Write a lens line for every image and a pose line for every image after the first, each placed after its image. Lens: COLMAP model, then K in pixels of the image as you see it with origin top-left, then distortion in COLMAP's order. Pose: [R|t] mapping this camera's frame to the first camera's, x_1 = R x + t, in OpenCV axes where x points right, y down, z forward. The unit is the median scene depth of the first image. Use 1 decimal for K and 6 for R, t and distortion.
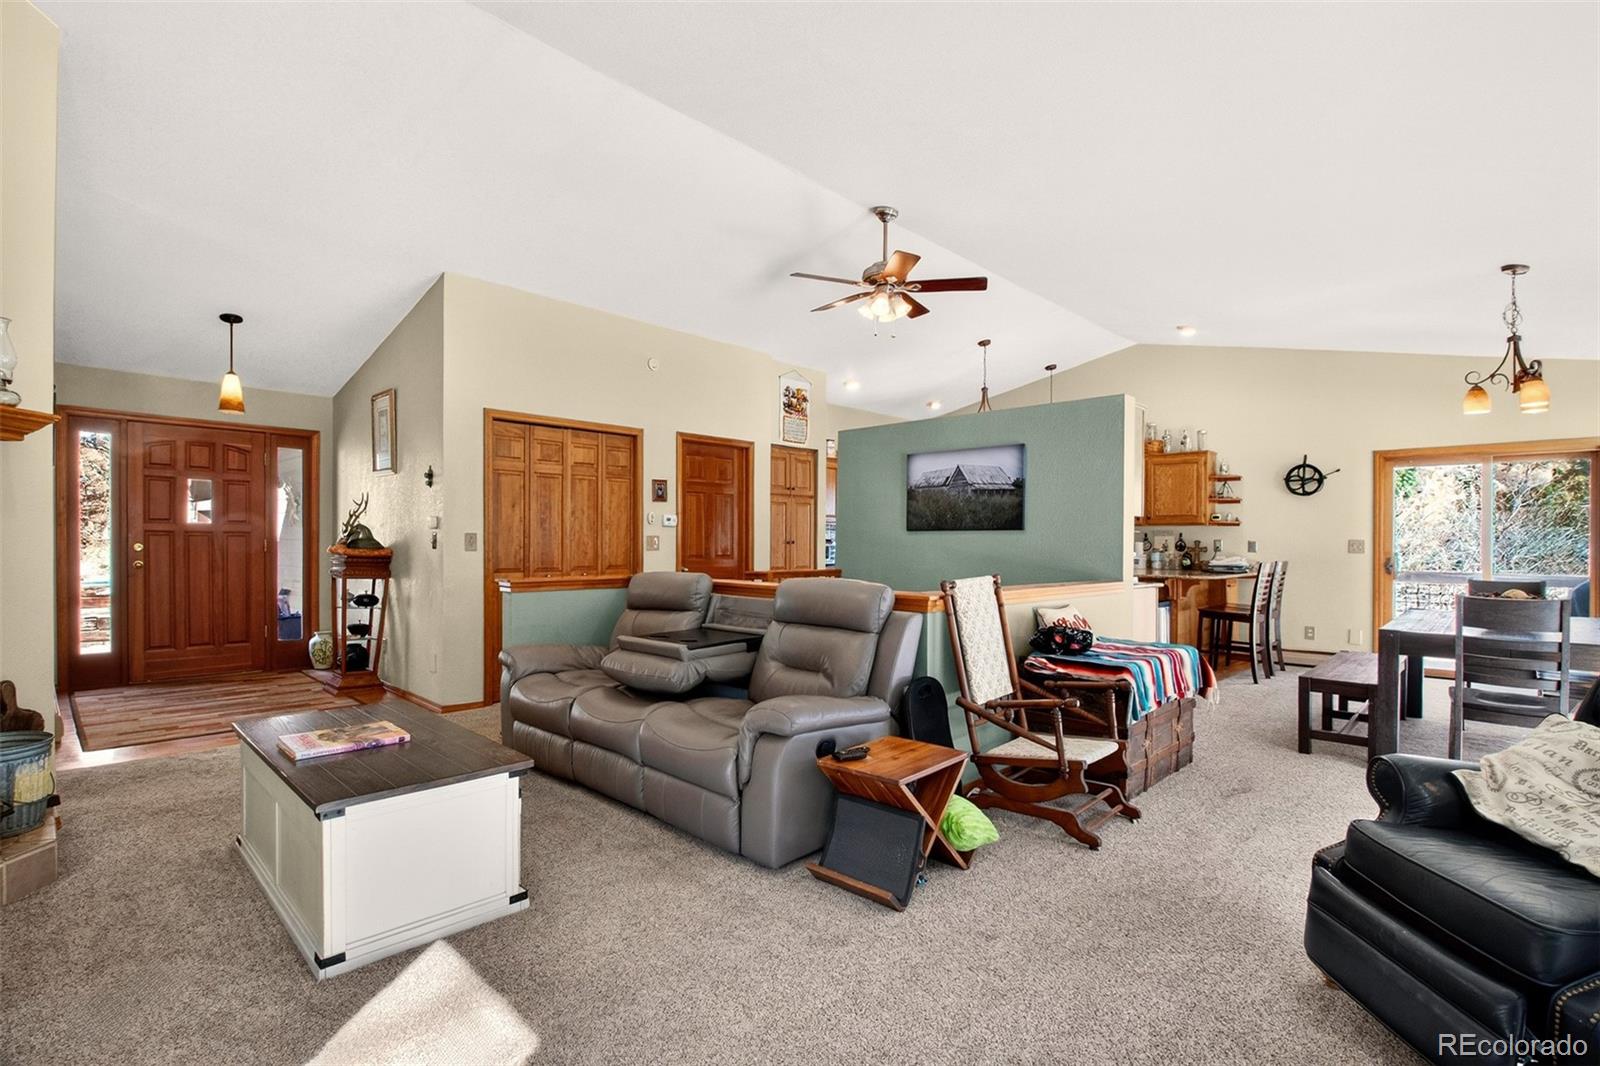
lens RADIAL K [[751.2, 0, 805.5], [0, 751.2, 539.2], [0, 0, 1]] dist [-0.027262, -0.002906]
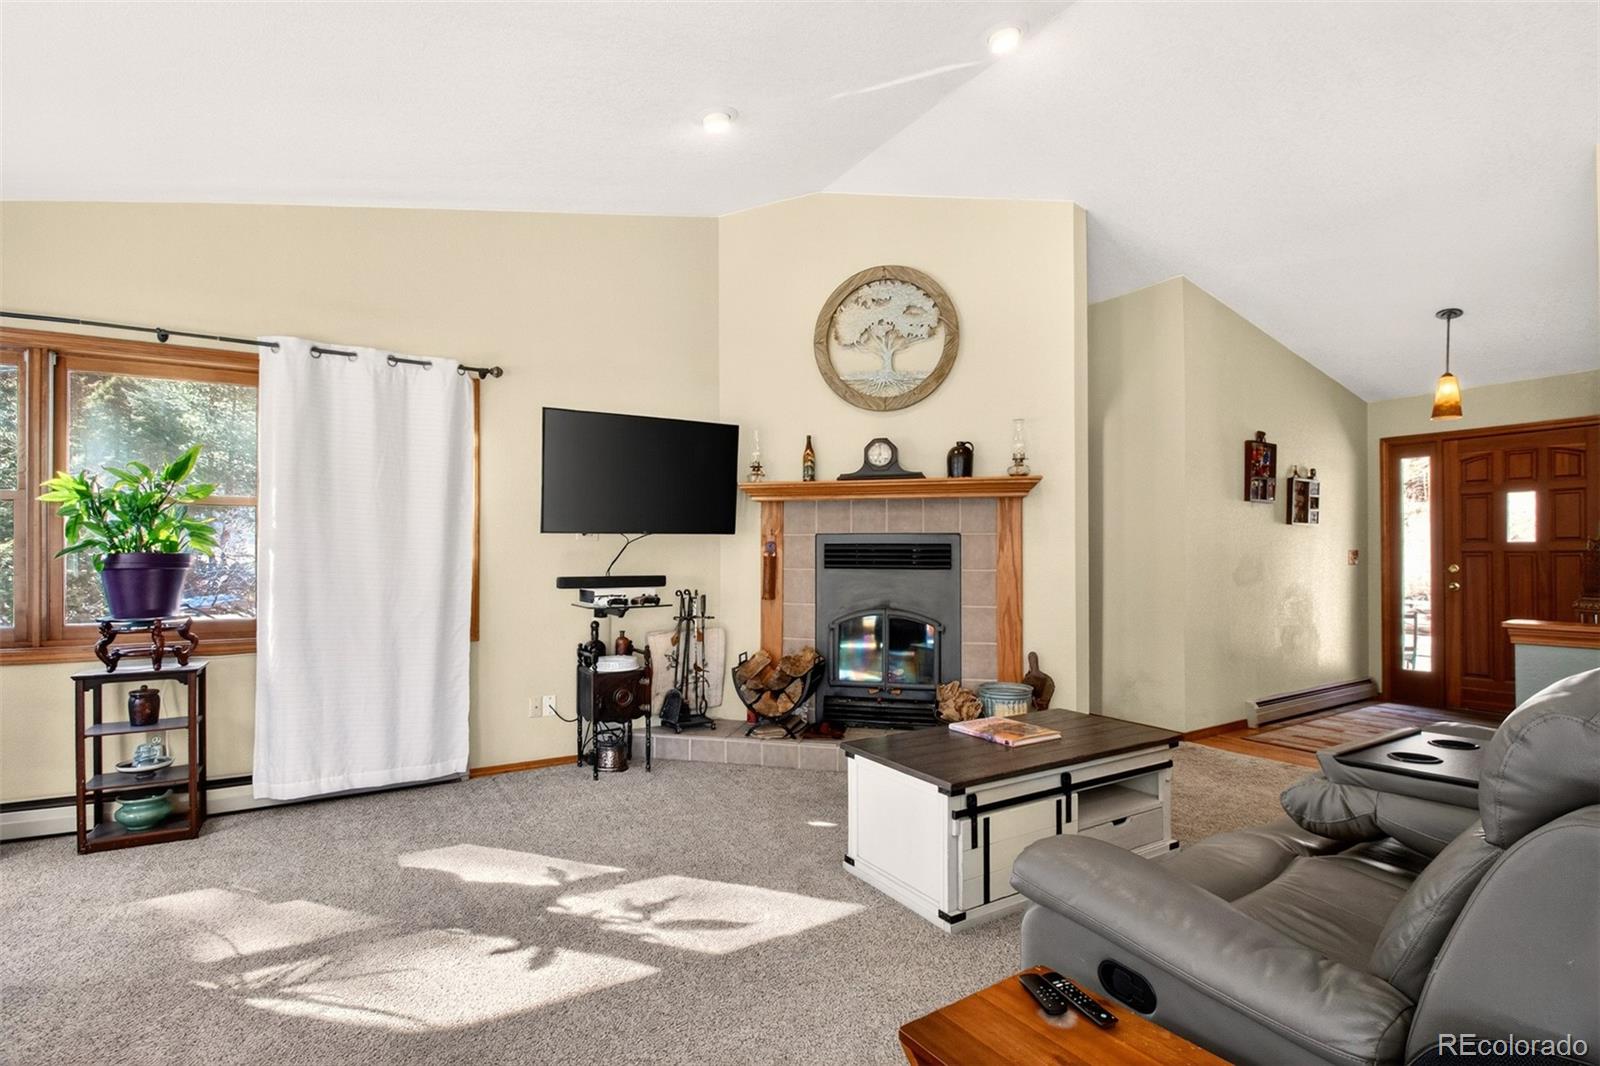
lens RADIAL K [[751.2, 0, 806.9], [0, 751.2, 549.7], [0, 0, 1]] dist [-0.027262, -0.002906]
pose [[-0.253010, -0.018247, -0.967292, 0.243939], [0.000517, 0.999819, -0.018995, 0.003823], [0.967463, -0.005306, -0.252955, 0.413882]]
